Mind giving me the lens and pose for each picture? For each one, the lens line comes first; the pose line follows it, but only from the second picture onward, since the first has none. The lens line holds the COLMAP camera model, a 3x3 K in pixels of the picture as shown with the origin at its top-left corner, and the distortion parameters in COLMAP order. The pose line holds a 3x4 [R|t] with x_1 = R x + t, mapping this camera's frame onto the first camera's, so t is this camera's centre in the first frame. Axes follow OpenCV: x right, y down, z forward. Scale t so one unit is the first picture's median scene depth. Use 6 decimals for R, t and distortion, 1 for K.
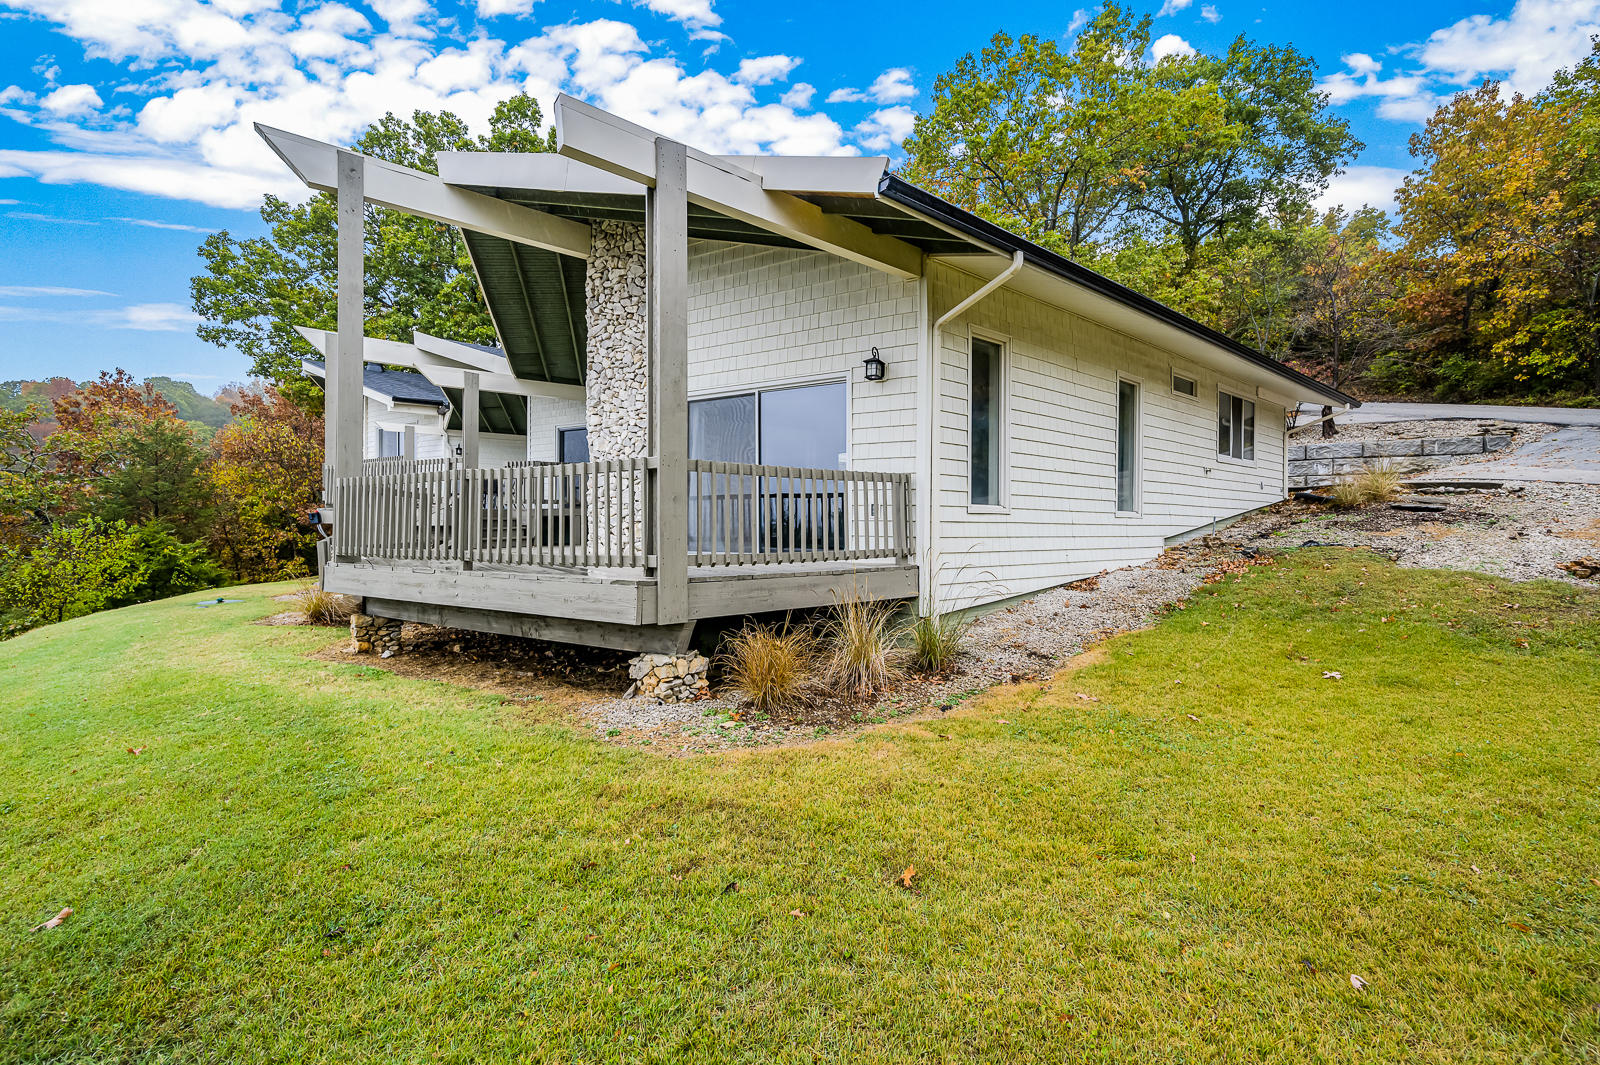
lens RADIAL K [[636.9, 0, 806.0], [0, 636.9, 530.1], [0, 0, 1]] dist [0.001573, -0.000052]
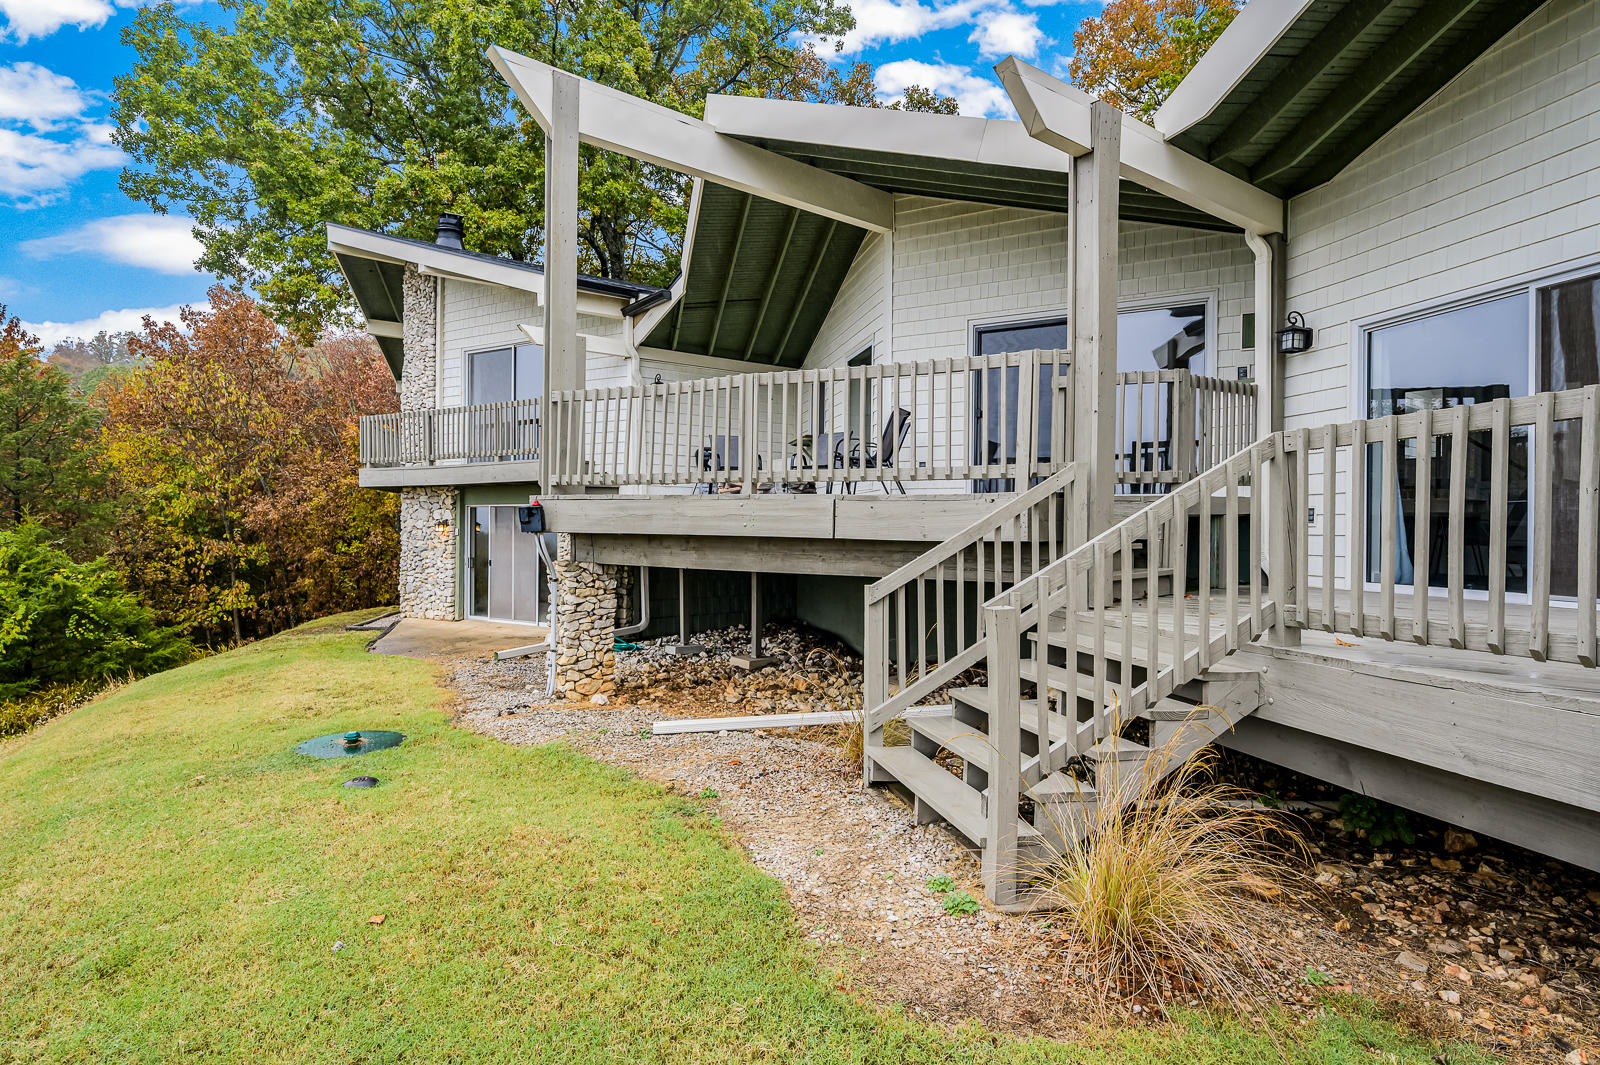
lens RADIAL K [[842.1, 0, 799.3], [0, 842.1, 531.7], [0, 0, 1]] dist [0.004639, 0.001407]
pose [[0.999913, 0.002243, -0.013032, -0.323232], [-0.002308, 0.999985, -0.004931, -0.005097], [0.013021, 0.004961, 0.999903, 0.251602]]
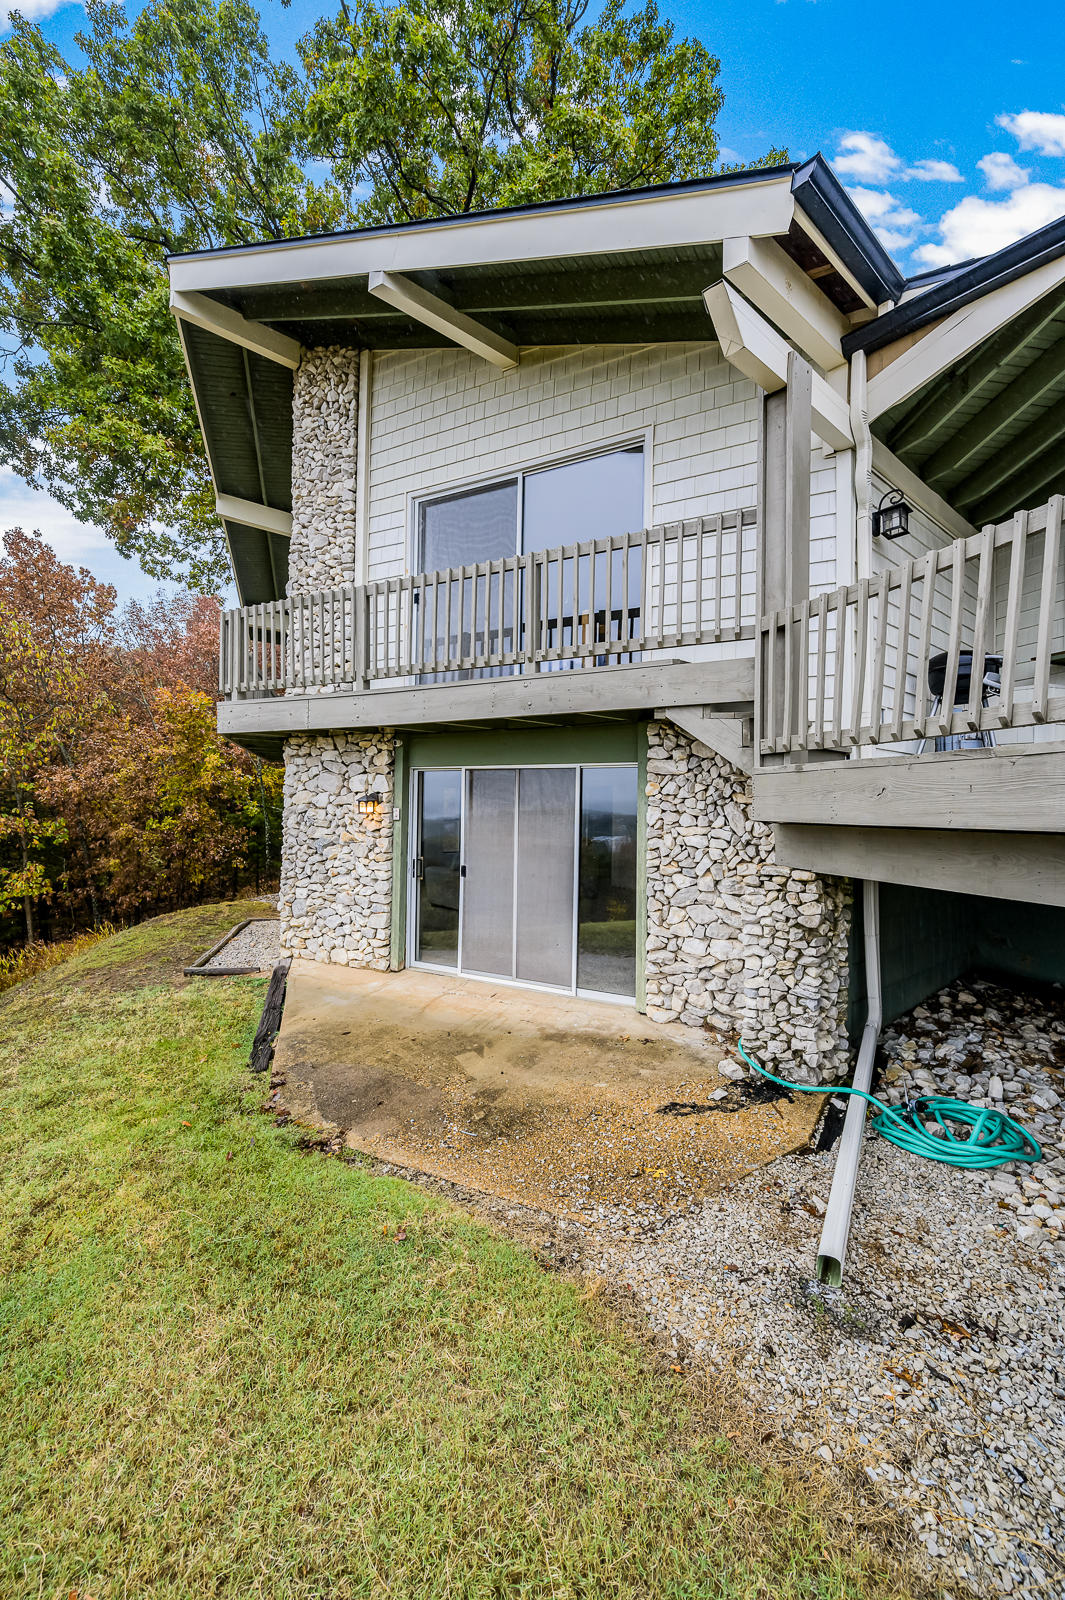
lens RADIAL K [[636.9, 0, 527.7], [0, 636.9, 799.0], [0, 0, 1]] dist [0.001573, -0.000052]
pose [[0.999098, 0.012137, 0.040697, -0.533003], [-0.011388, 0.999763, -0.018575, -0.009221], [-0.040912, 0.018095, 0.998999, 0.591116]]
